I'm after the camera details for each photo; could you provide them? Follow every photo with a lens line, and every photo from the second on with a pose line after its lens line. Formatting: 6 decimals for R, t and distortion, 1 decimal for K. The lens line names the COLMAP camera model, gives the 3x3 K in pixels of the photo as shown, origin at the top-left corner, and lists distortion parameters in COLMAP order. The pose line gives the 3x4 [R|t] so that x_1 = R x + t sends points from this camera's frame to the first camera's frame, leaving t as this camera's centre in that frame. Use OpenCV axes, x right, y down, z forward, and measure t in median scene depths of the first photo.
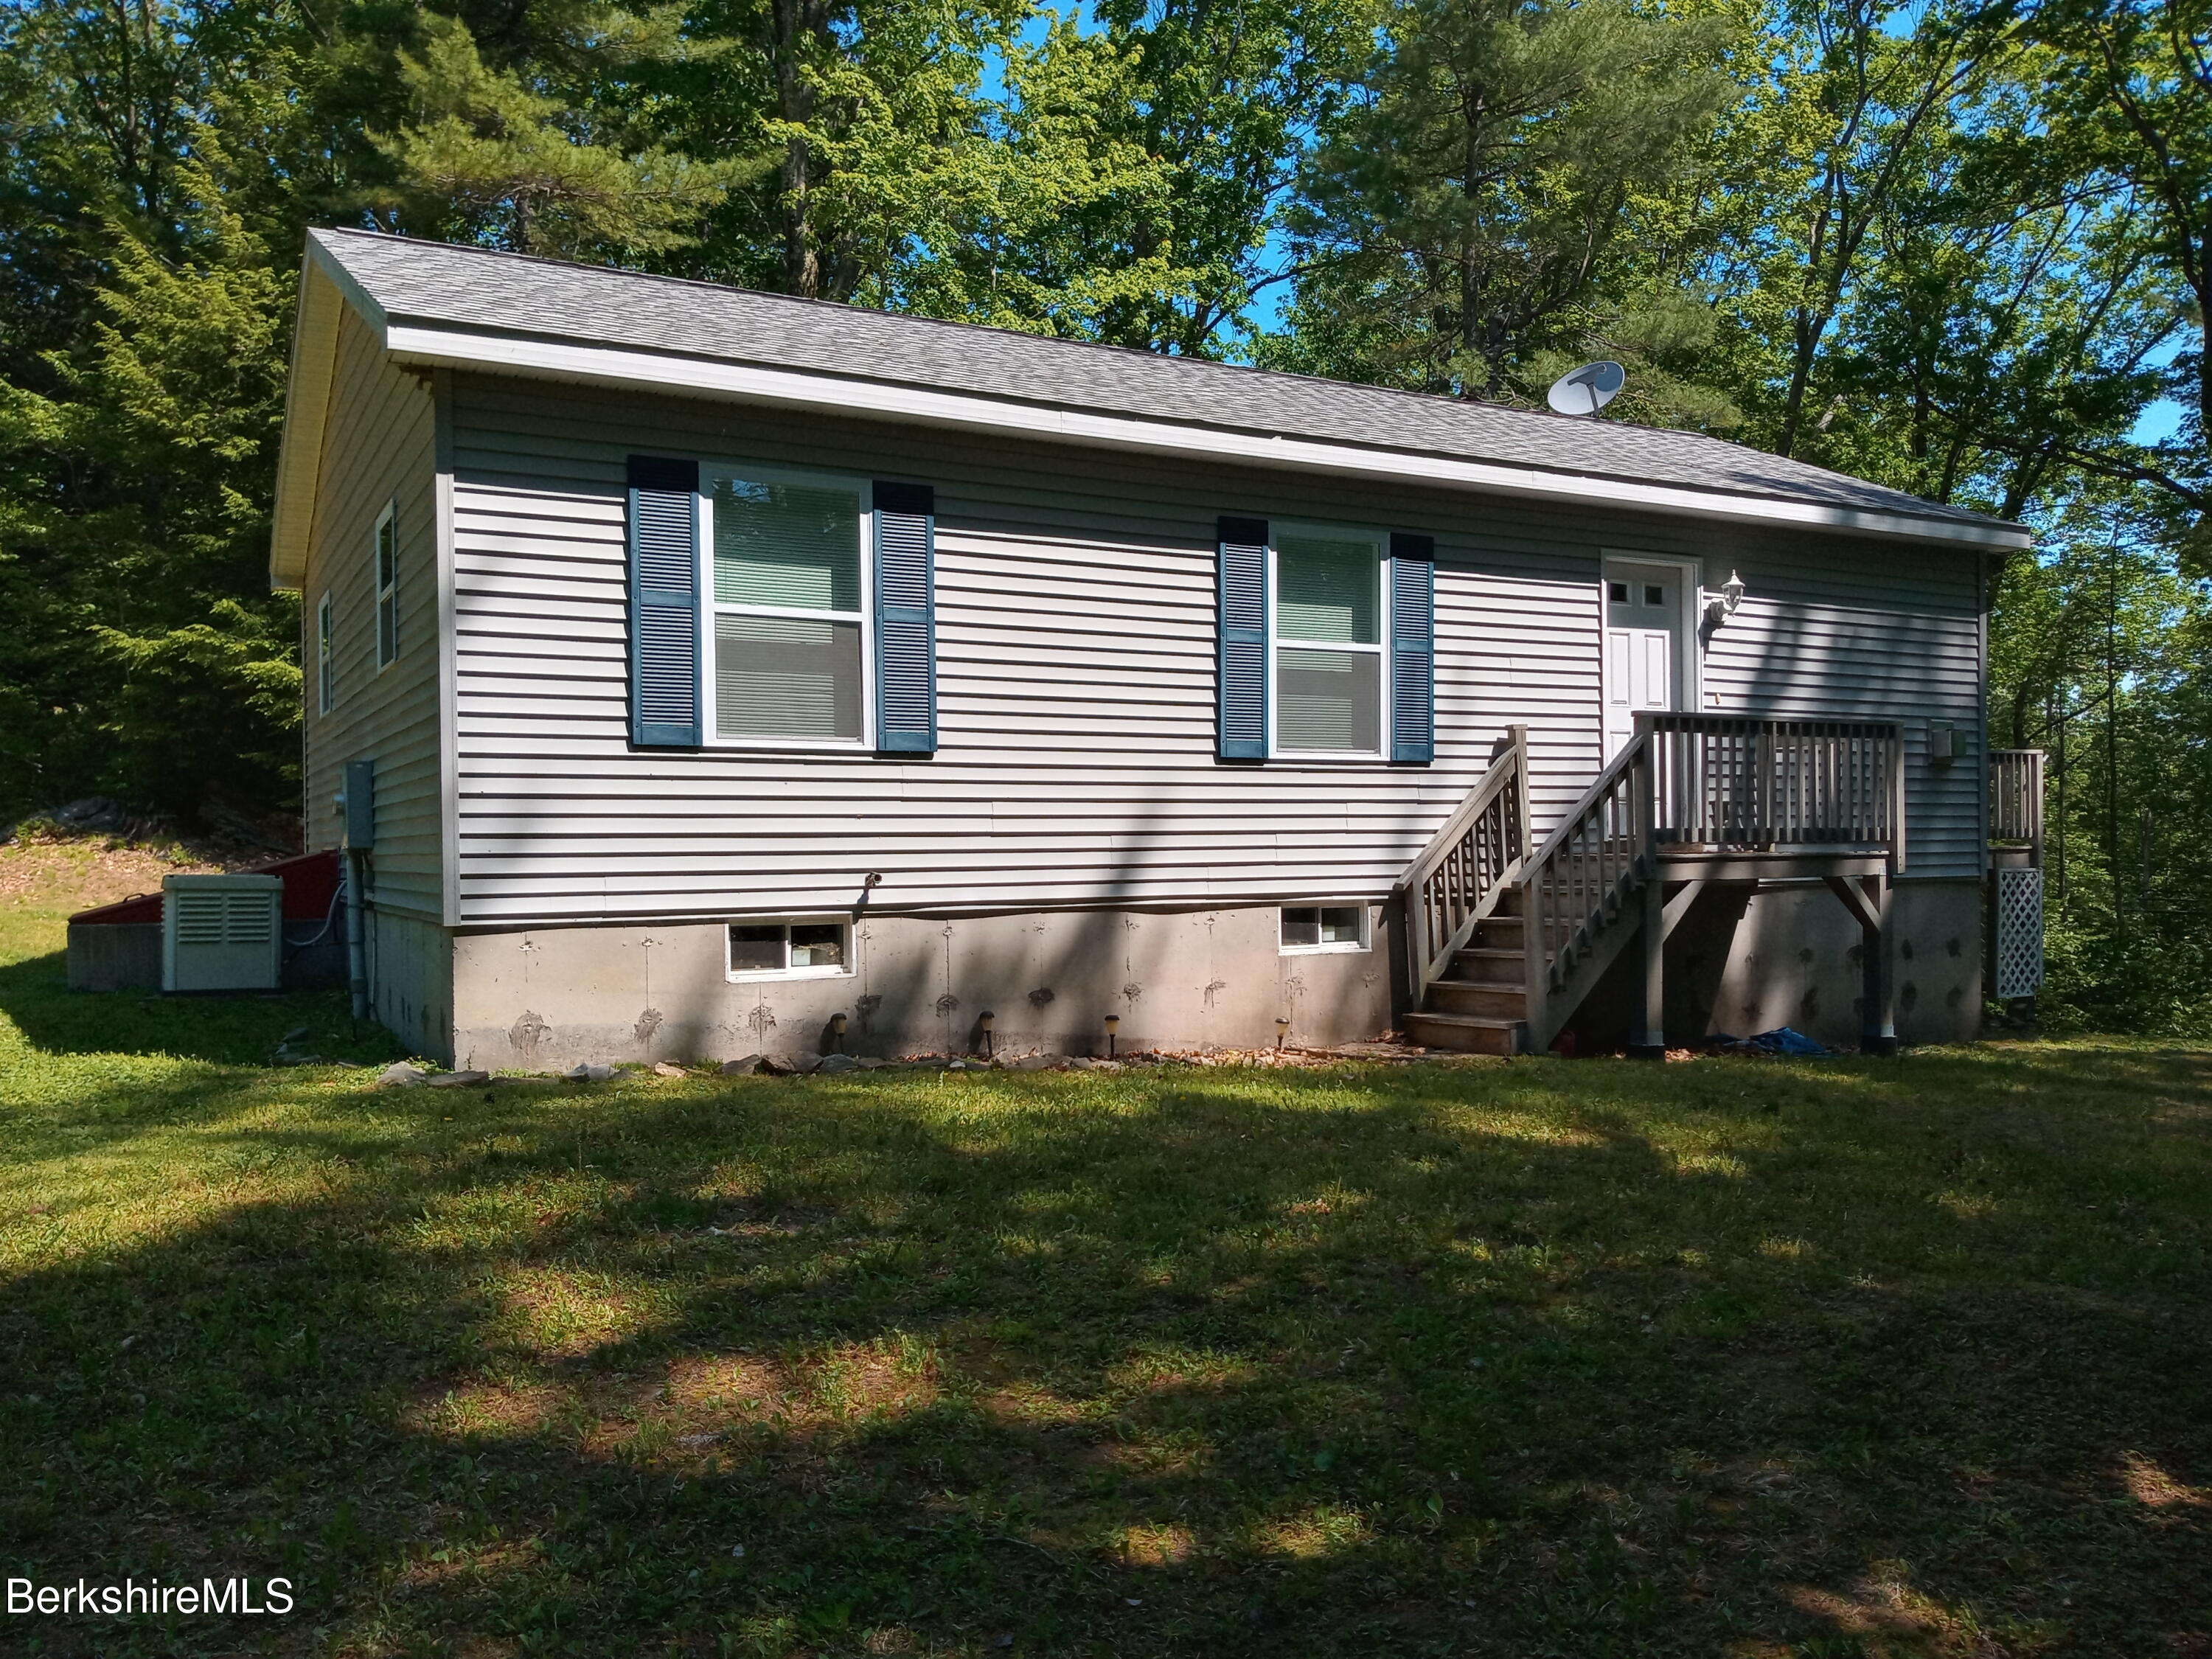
lens RADIAL K [[1716.2, 0, 1130.7], [0, 1716.2, 826.3], [0, 0, 1]] dist [0.040249, -0.056453]
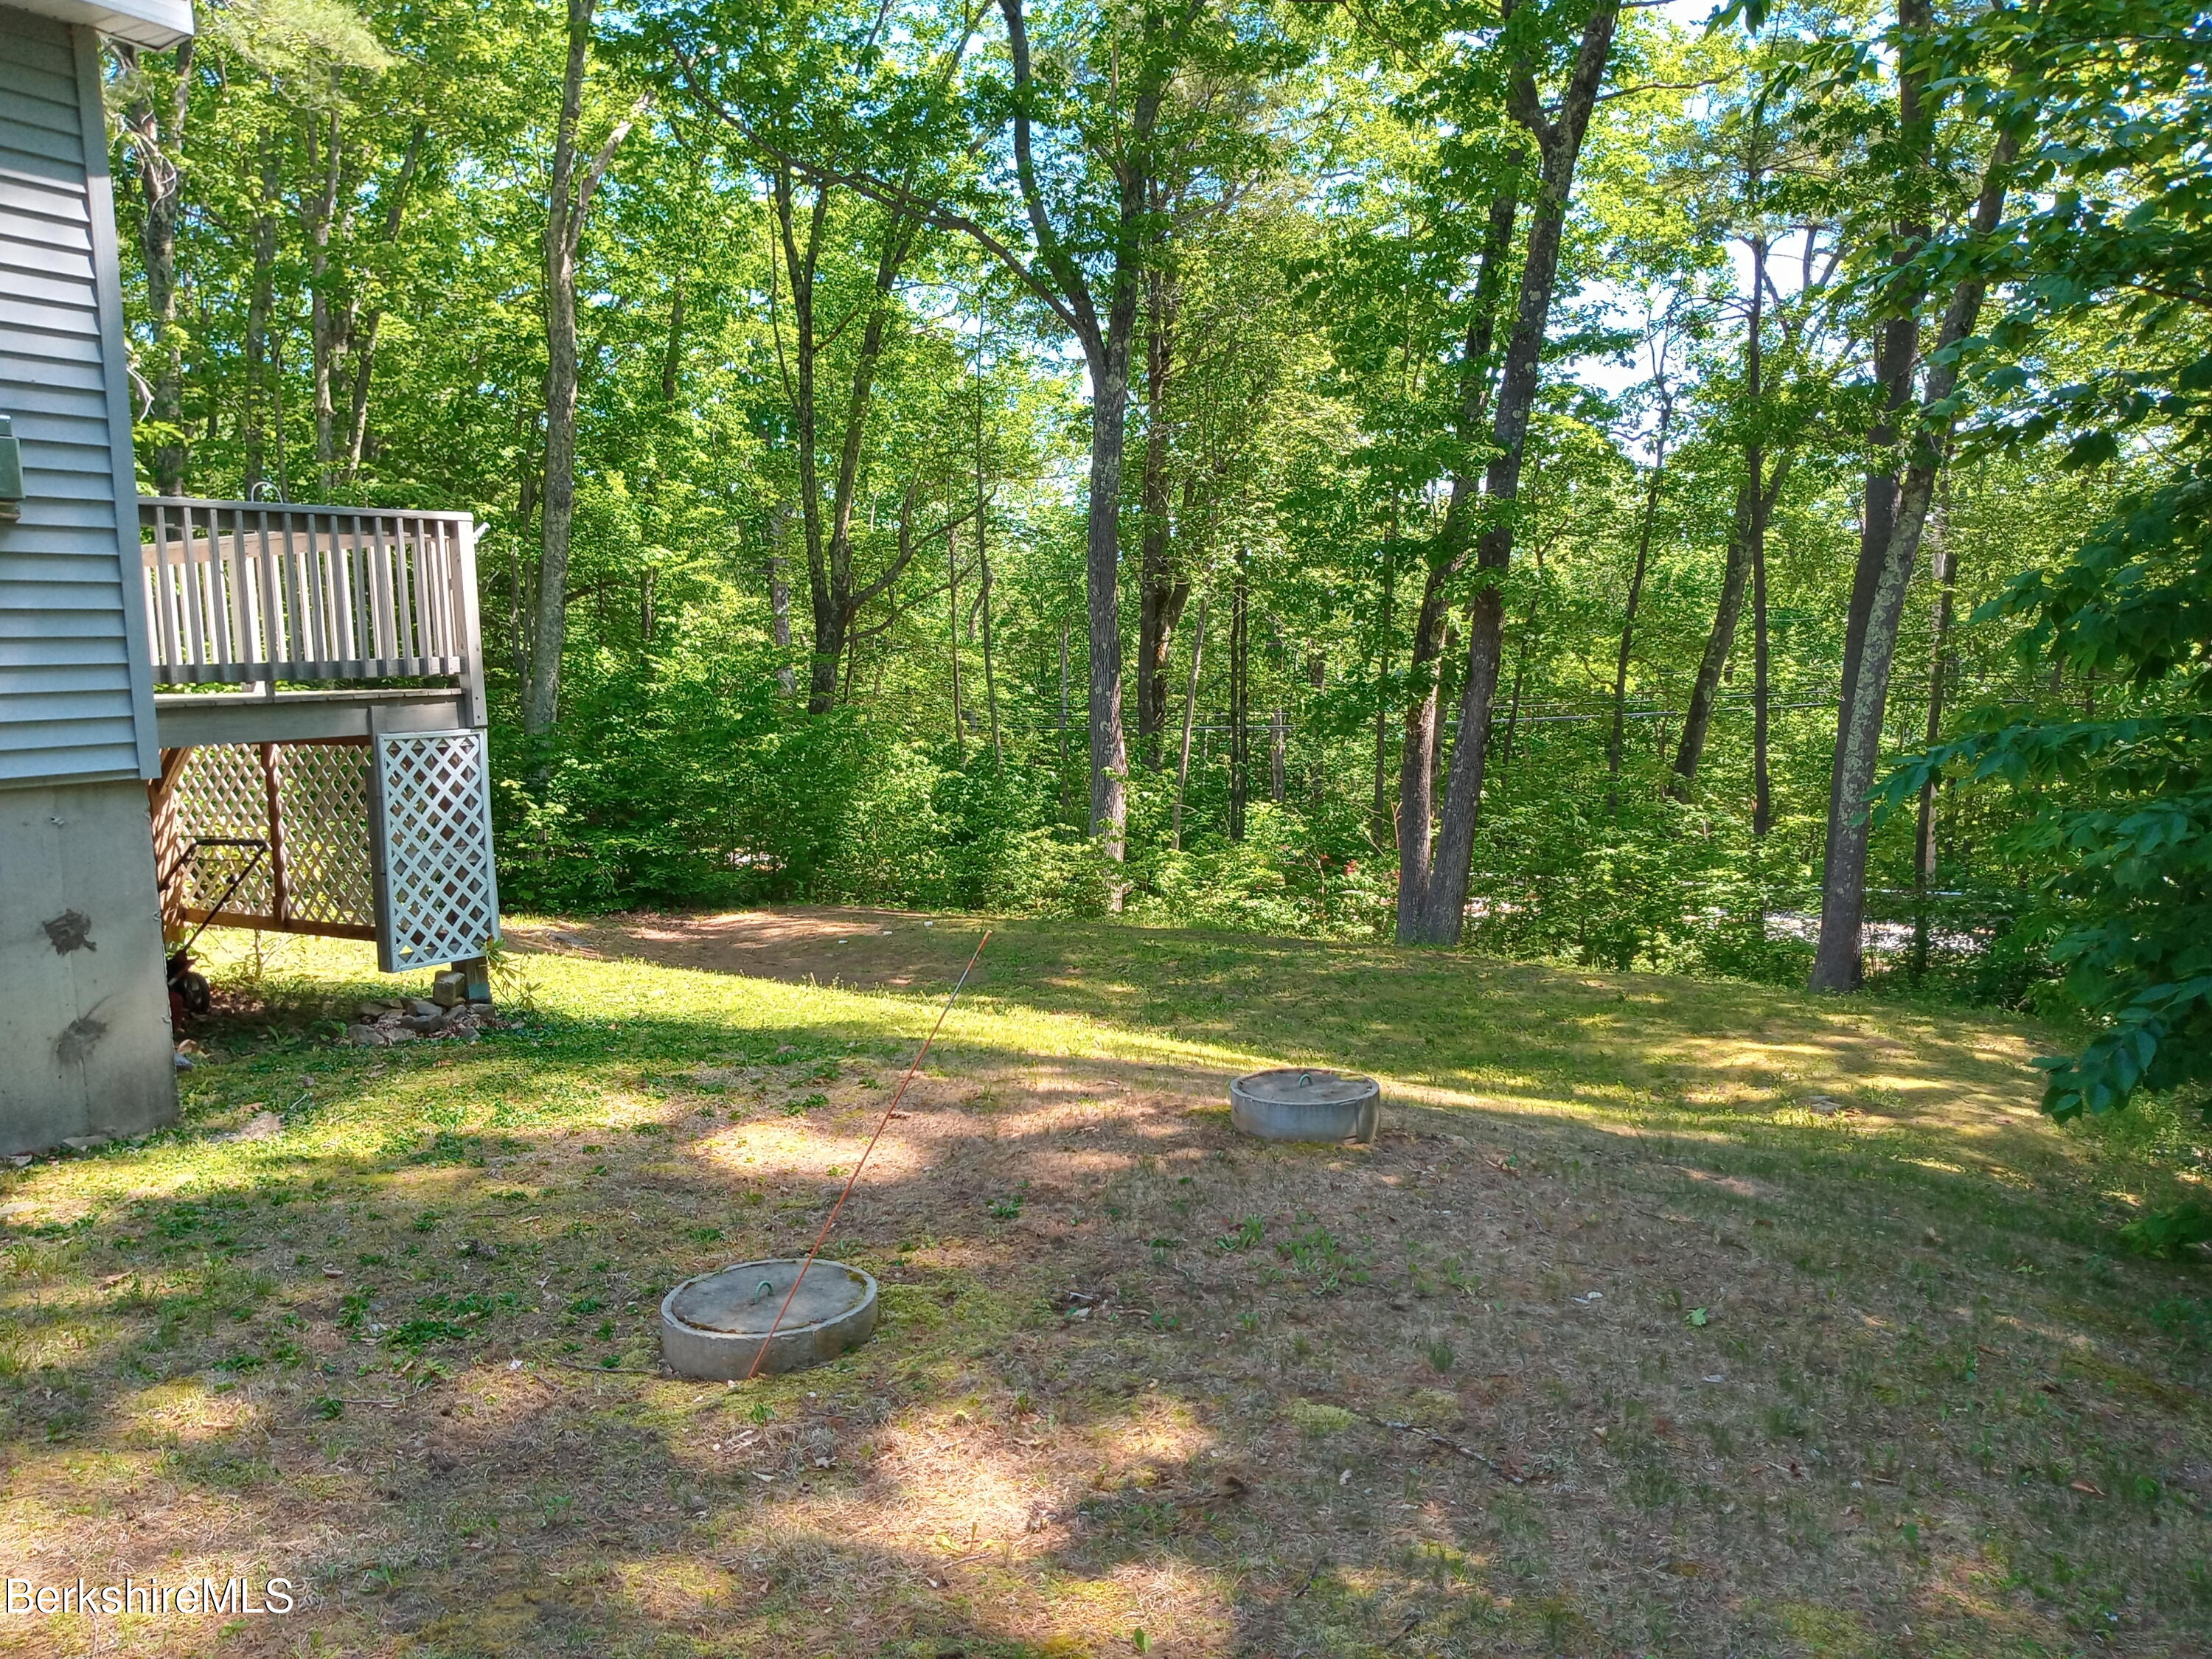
lens RADIAL K [[1716.2, 0, 1126.5], [0, 1716.2, 847.7], [0, 0, 1]] dist [0.040249, -0.056453]
pose [[0.861189, -0.075953, 0.502577, 0.697950], [0.020070, 0.993083, 0.115690, 0.003185], [-0.507888, -0.089544, 0.856757, 0.676623]]
